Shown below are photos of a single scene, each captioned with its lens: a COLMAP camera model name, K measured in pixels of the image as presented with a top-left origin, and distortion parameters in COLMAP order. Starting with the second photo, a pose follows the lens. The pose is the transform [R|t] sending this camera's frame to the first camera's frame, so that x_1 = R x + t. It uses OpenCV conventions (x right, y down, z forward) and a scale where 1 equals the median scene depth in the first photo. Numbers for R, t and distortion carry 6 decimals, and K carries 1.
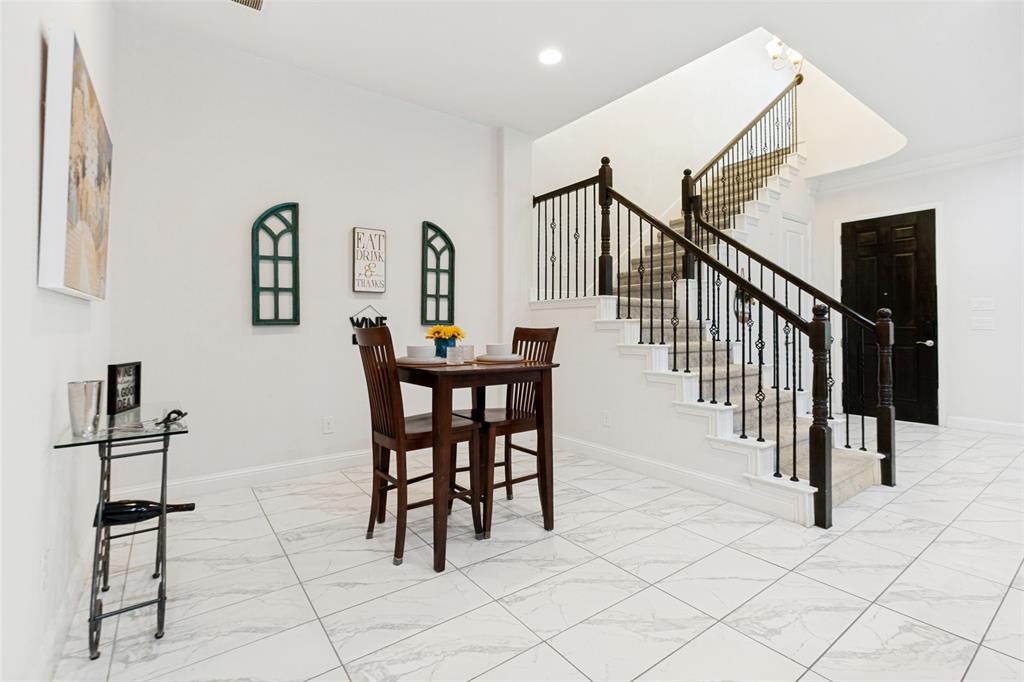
lens RADIAL K [[463.8, 0, 509.0], [0, 463.8, 322.6], [0, 0, 1]] dist [-0.004441, 0.000517]
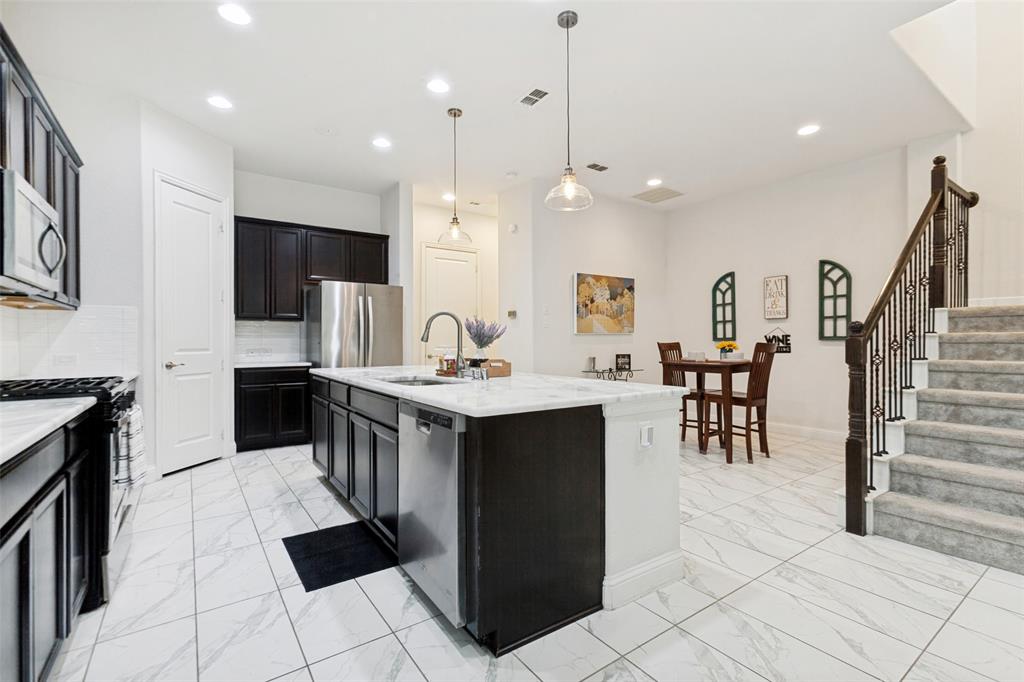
lens RADIAL K [[461.9, 0, 520.2], [0, 461.9, 341.2], [0, 0, 1]] dist [0.000719, 0.001048]
pose [[0.001560, 0.001019, -0.999998, 1.305348], [0.015371, 0.999881, 0.001043, -0.007114], [0.999881, -0.015372, 0.001544, 0.181926]]
